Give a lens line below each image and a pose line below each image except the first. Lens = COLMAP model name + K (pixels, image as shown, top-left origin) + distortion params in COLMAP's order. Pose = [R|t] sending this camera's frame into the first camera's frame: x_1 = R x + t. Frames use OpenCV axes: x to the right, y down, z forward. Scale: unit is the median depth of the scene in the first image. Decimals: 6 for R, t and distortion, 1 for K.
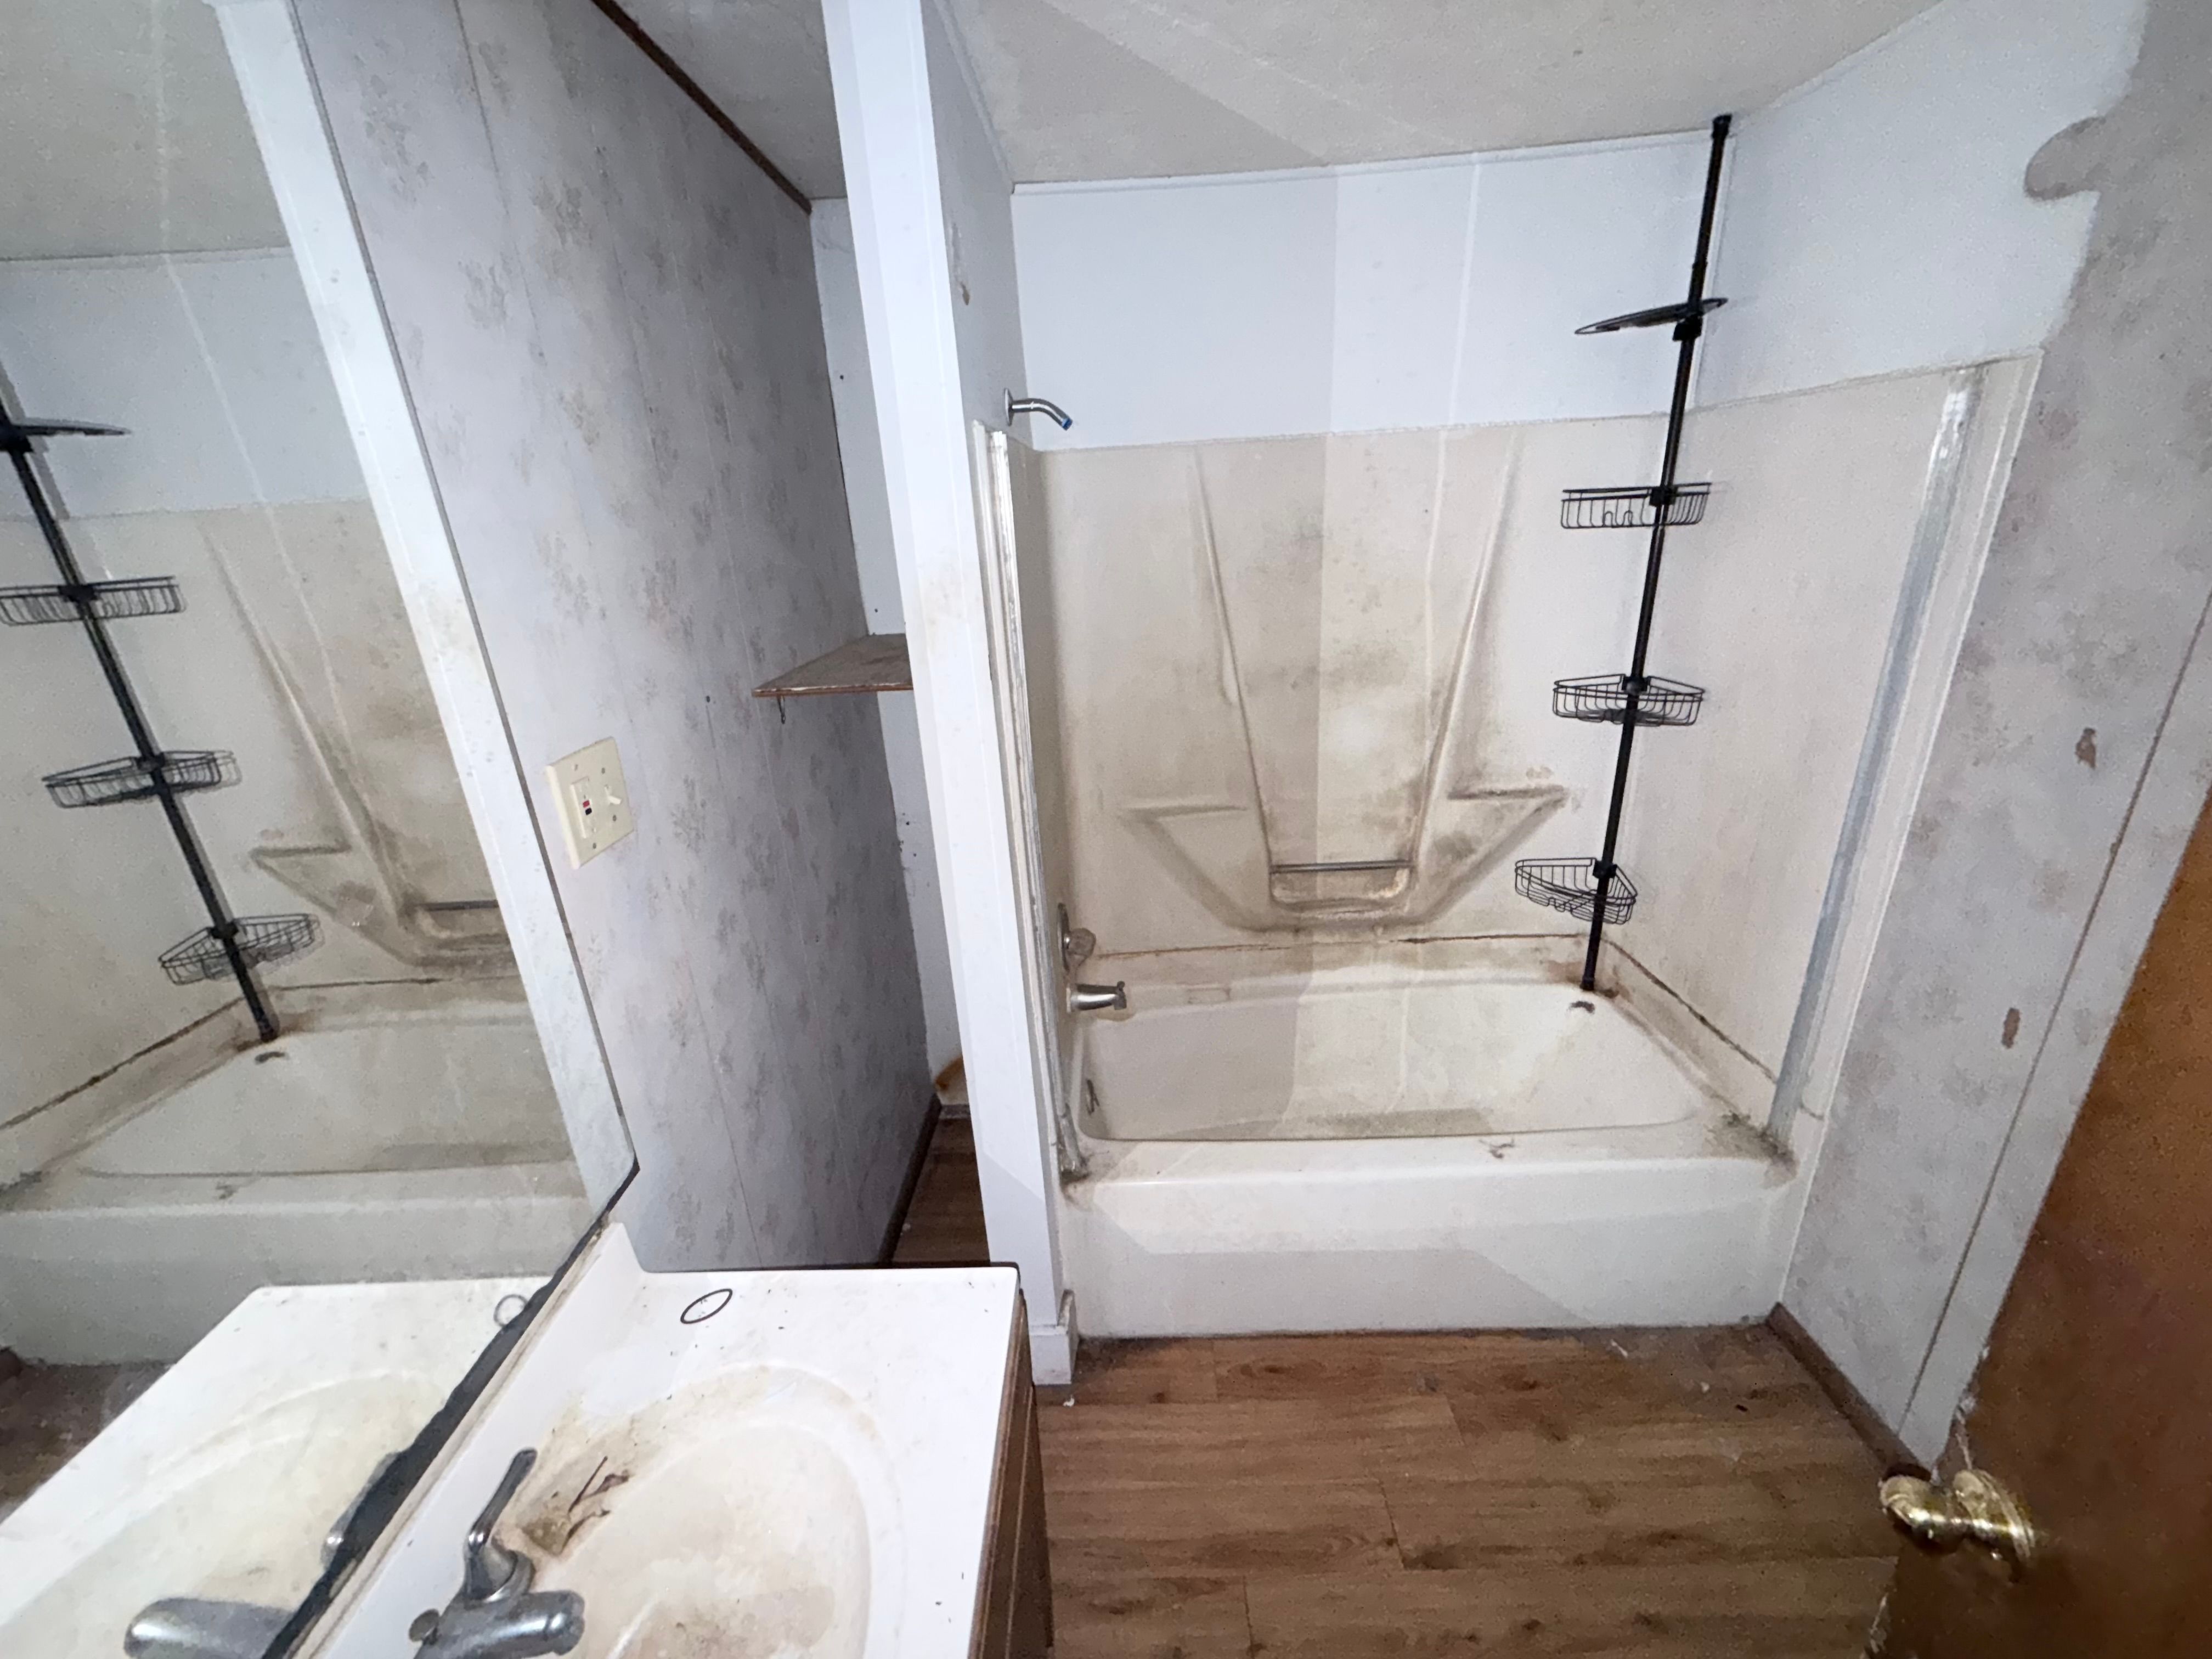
lens RADIAL K [[871.4, 0, 1094.9], [0, 871.4, 837.1], [0, 0, 1]] dist [-0.003166, 0.001306]
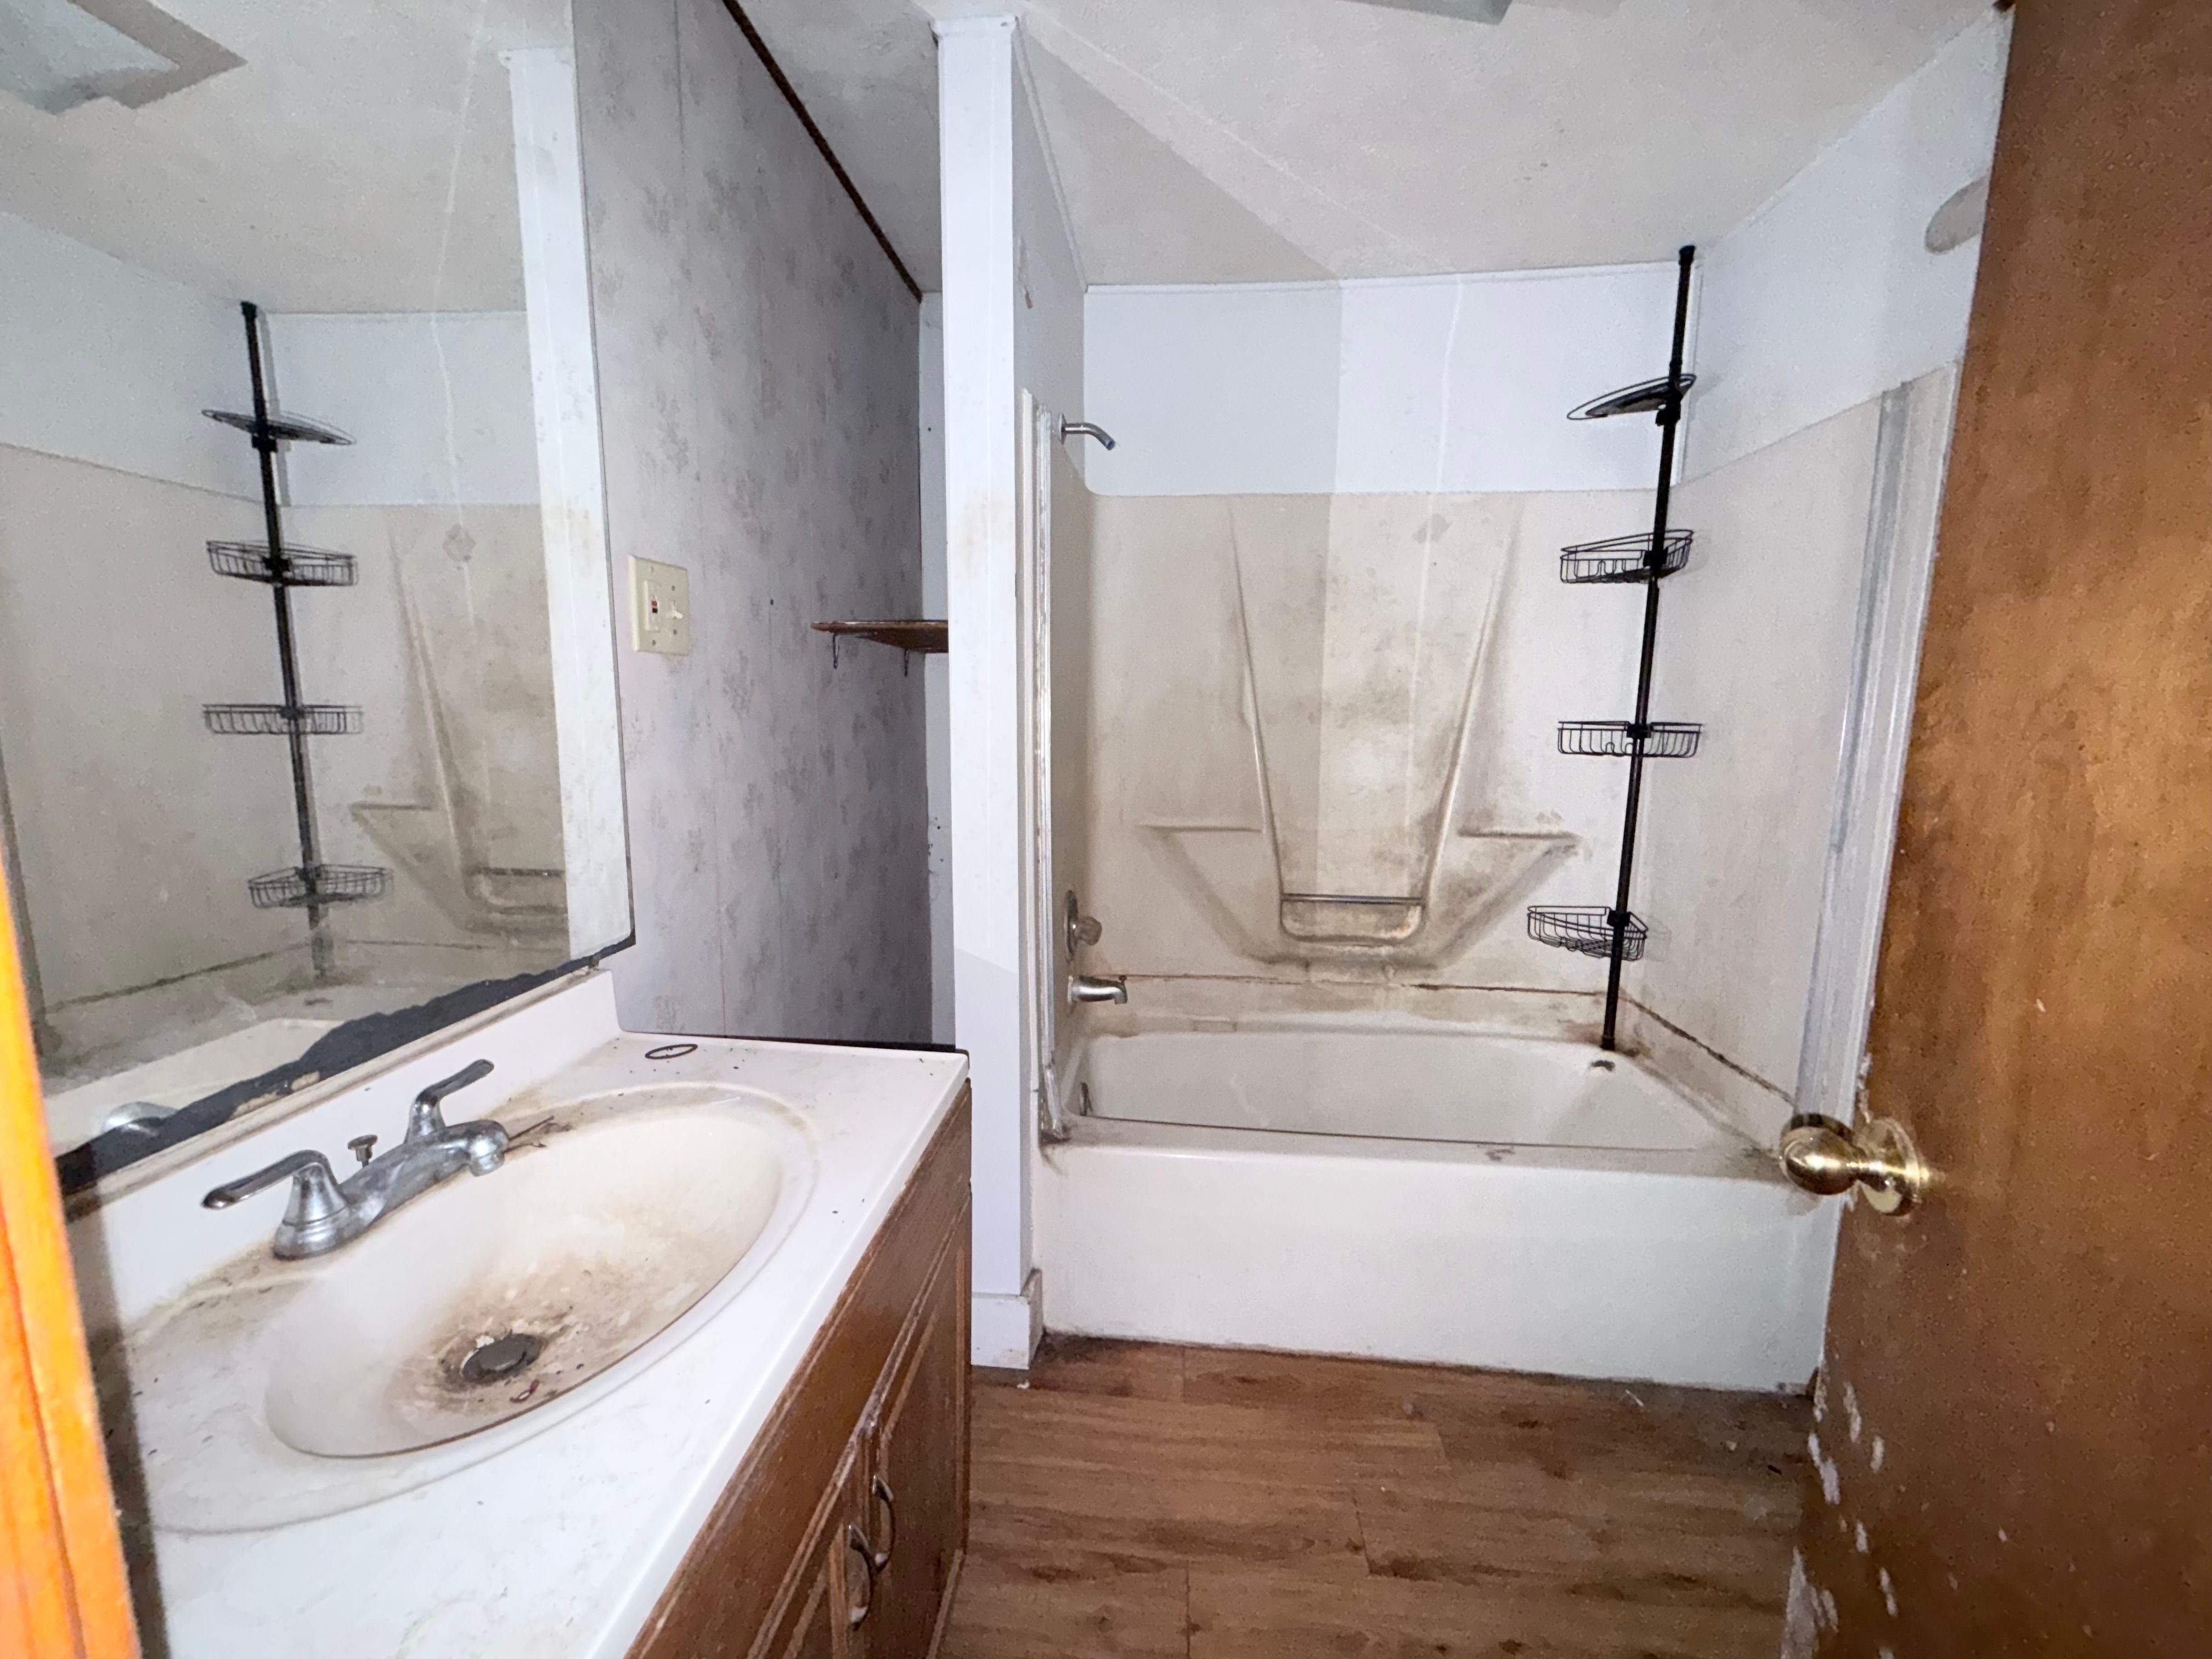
lens RADIAL K [[871.4, 0, 1094.1], [0, 871.4, 836.6], [0, 0, 1]] dist [-0.003166, 0.001306]
pose [[0.994407, 0.078766, -0.070363, 0.062723], [-0.091559, 0.974985, -0.202538, 0.247959], [0.052649, 0.207848, 0.976743, -0.028853]]
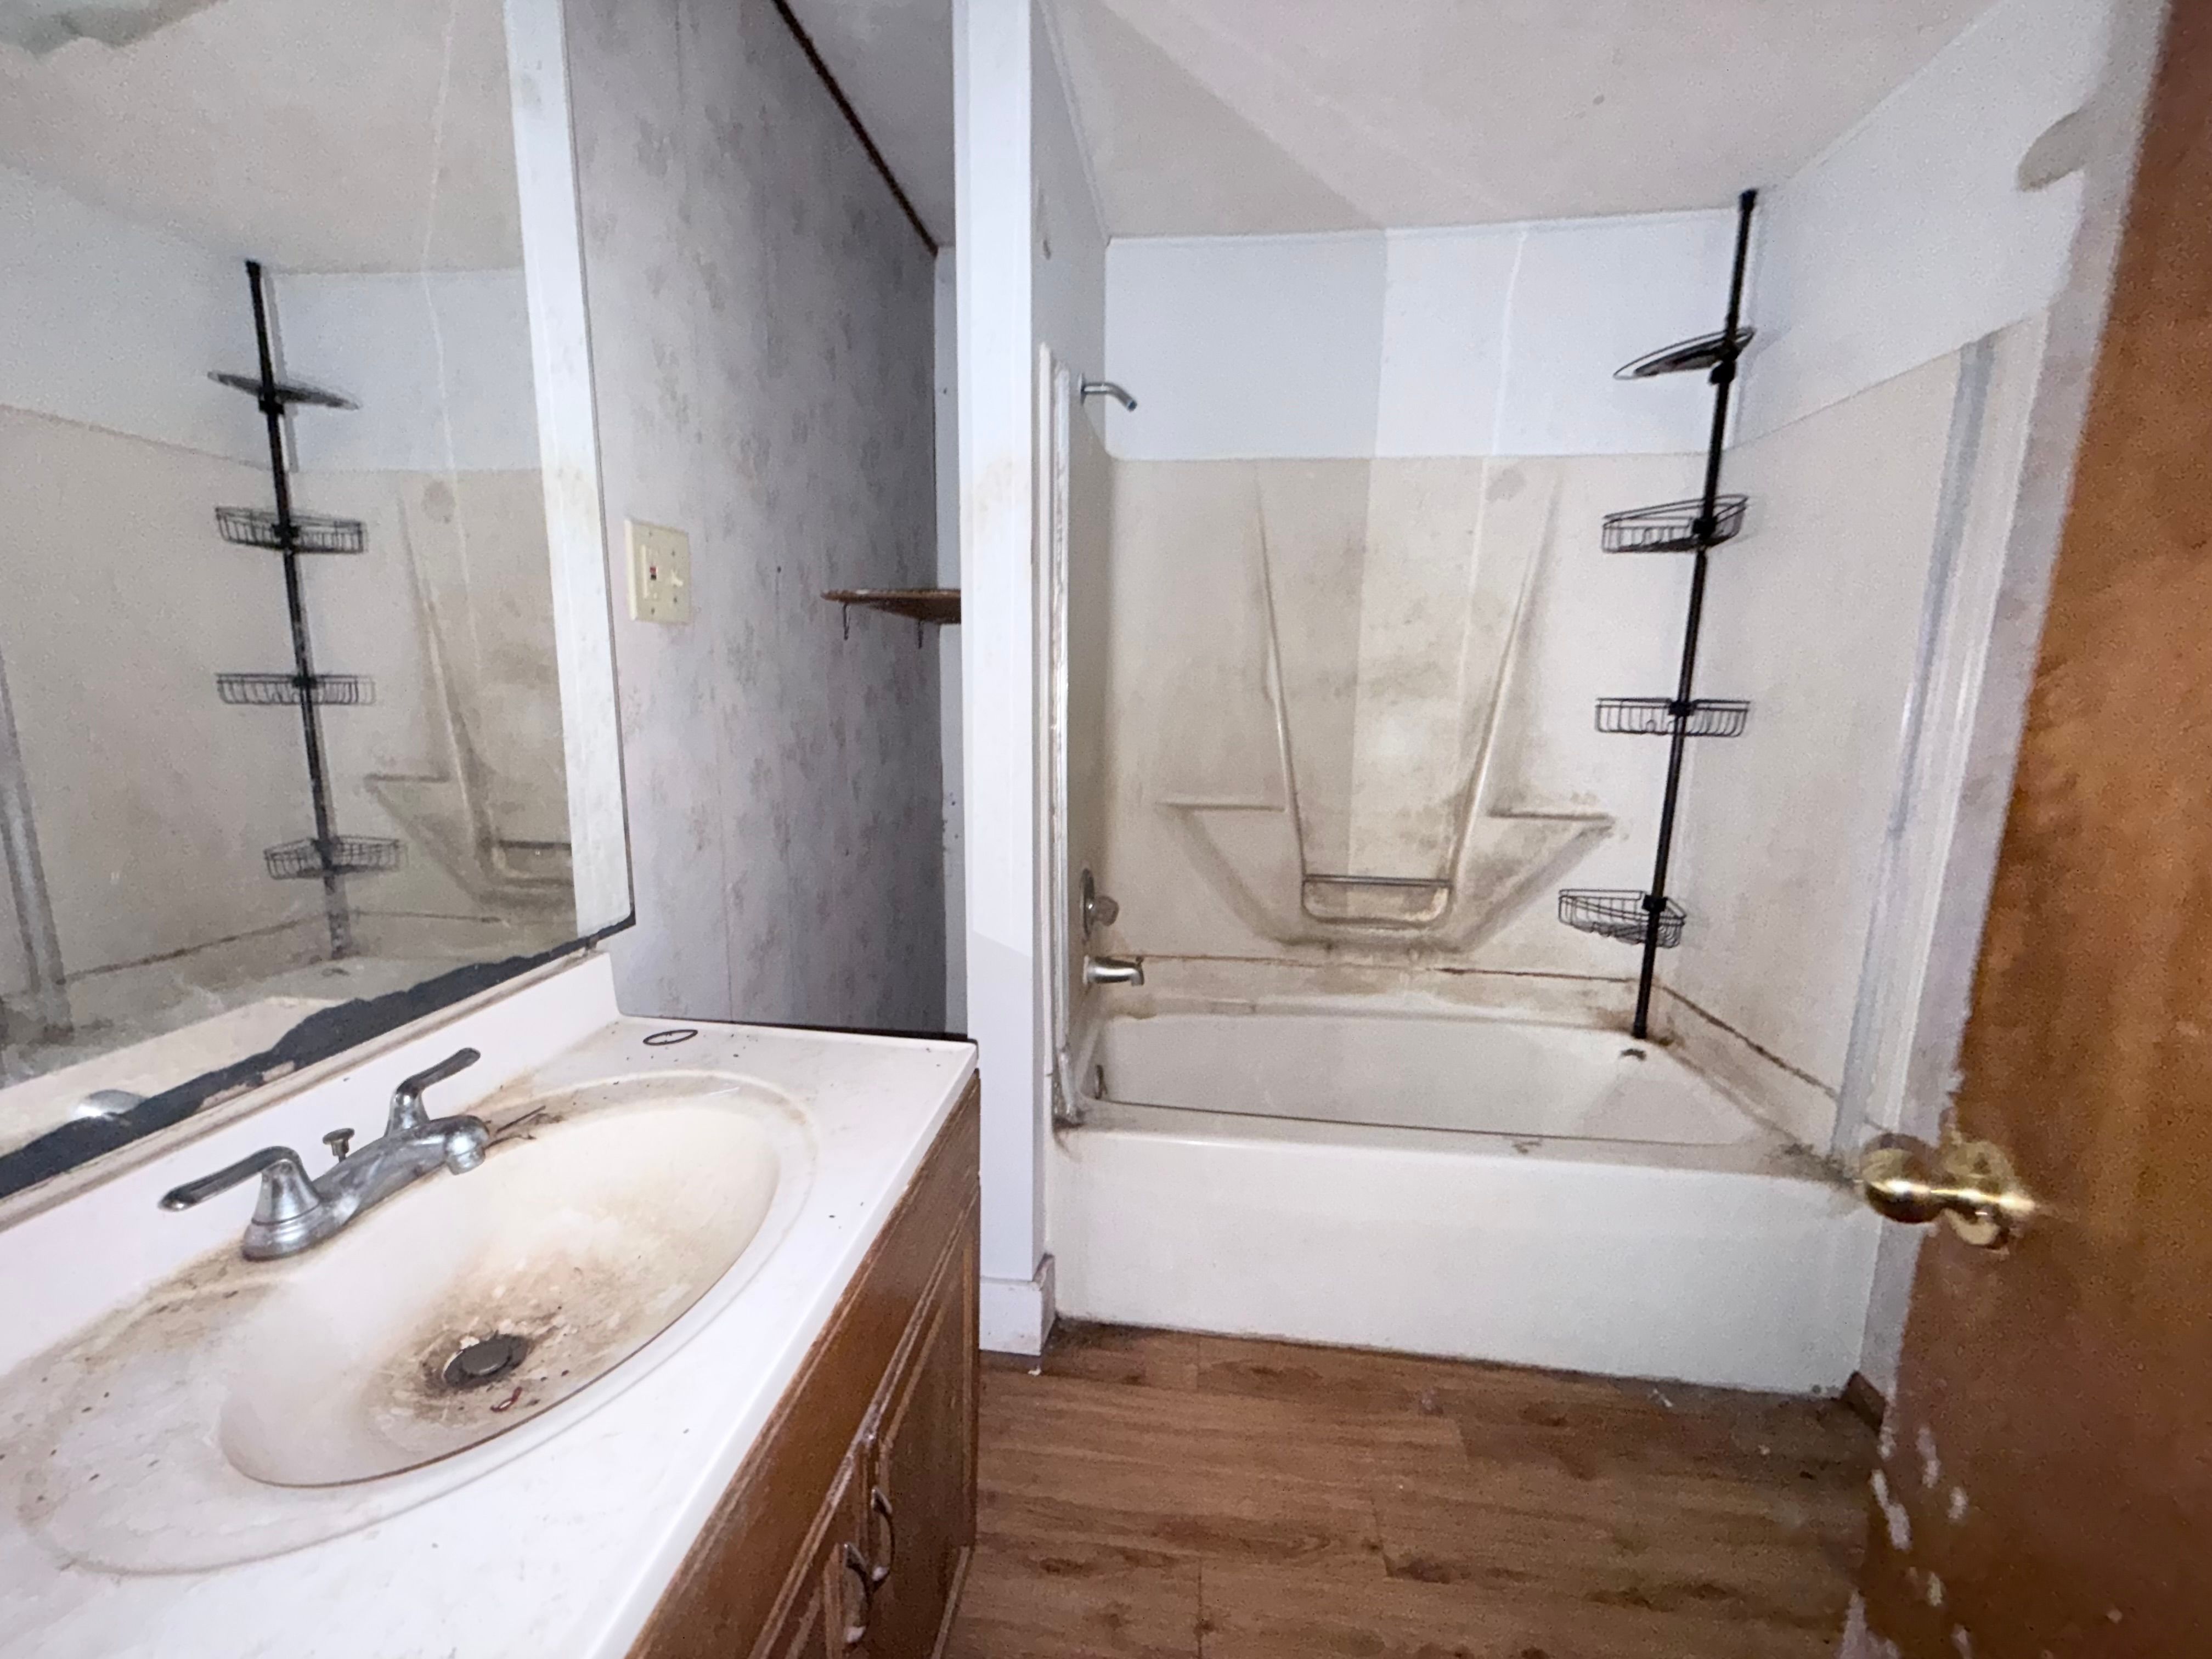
lens RADIAL K [[871.4, 0, 1094.2], [0, 871.4, 836.2], [0, 0, 1]] dist [-0.003166, 0.001306]
pose [[0.992028, 0.089438, -0.088781, 0.061590], [-0.103710, 0.979630, -0.171959, 0.237434], [0.071592, 0.179795, 0.981095, -0.000585]]
